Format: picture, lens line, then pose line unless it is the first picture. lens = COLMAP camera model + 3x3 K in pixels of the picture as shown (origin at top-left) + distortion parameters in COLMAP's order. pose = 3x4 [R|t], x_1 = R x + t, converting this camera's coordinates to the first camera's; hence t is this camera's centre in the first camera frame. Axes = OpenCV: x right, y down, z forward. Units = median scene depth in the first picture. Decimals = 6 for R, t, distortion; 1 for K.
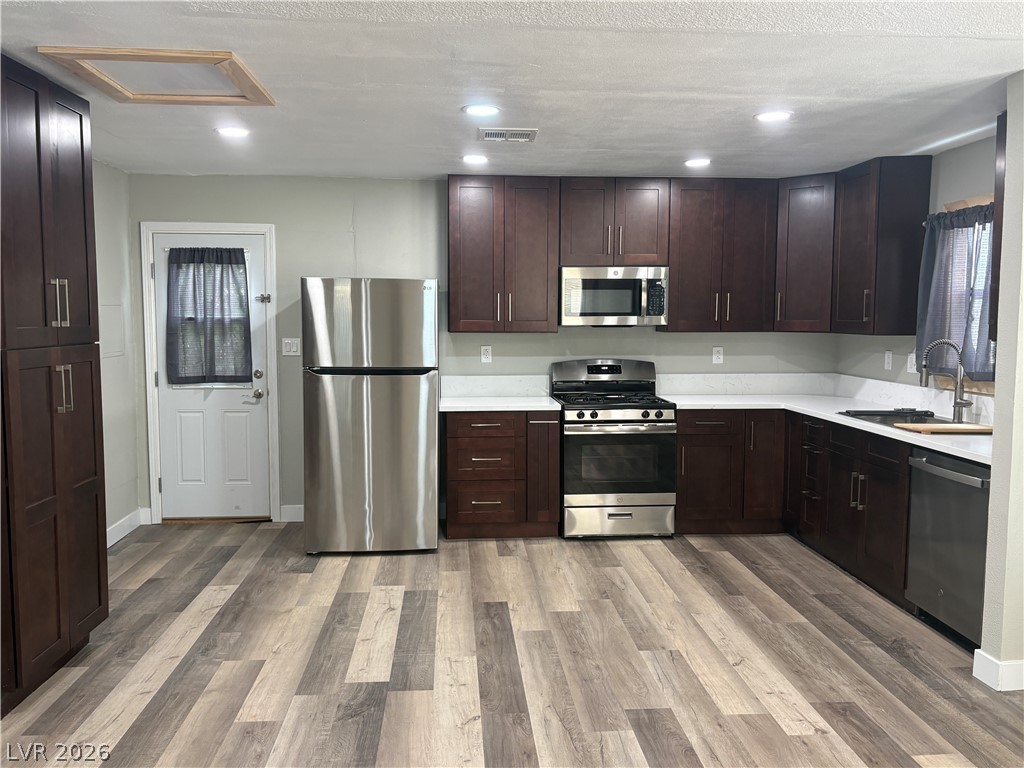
lens RADIAL K [[836.1, 0, 510.7], [0, 836.1, 381.5], [0, 0, 1]] dist [0.029472, -0.005116]
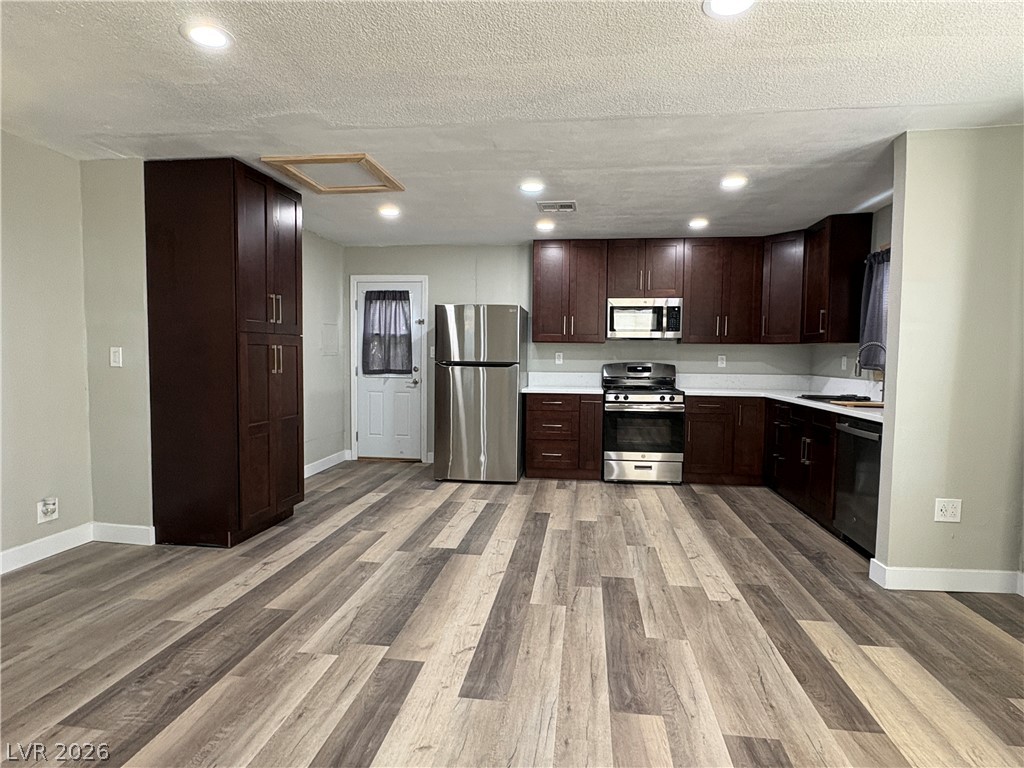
lens RADIAL K [[559.8, 0, 513.8], [0, 559.8, 386.3], [0, 0, 1]] dist [-0.002573, 0.001917]
pose [[0.979741, 0.019574, -0.199310, 0.121182], [-0.024689, 0.999426, -0.023209, 0.056490], [0.198741, 0.027660, 0.979662, -0.006824]]
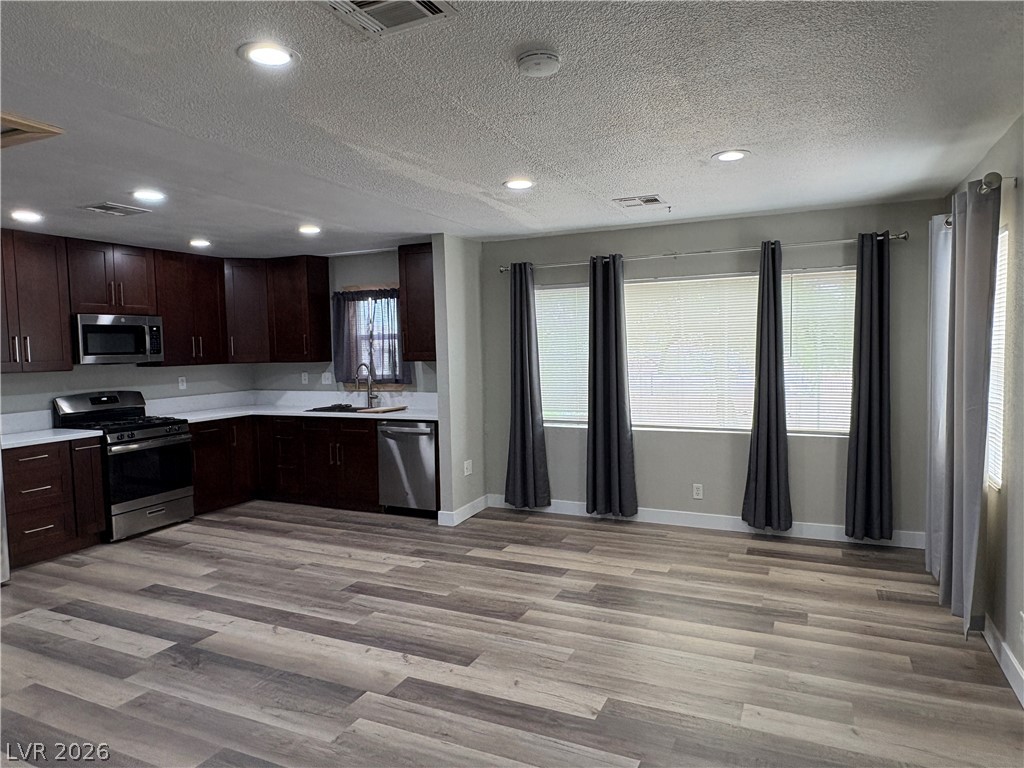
lens RADIAL K [[655.0, 0, 513.5], [0, 655.0, 387.7], [0, 0, 1]] dist [0.000402, 0.001662]
pose [[0.488355, -0.070324, 0.869807, -0.543323], [0.092941, 0.995270, 0.028286, -0.005752], [-0.867682, 0.067027, 0.492581, 0.034405]]
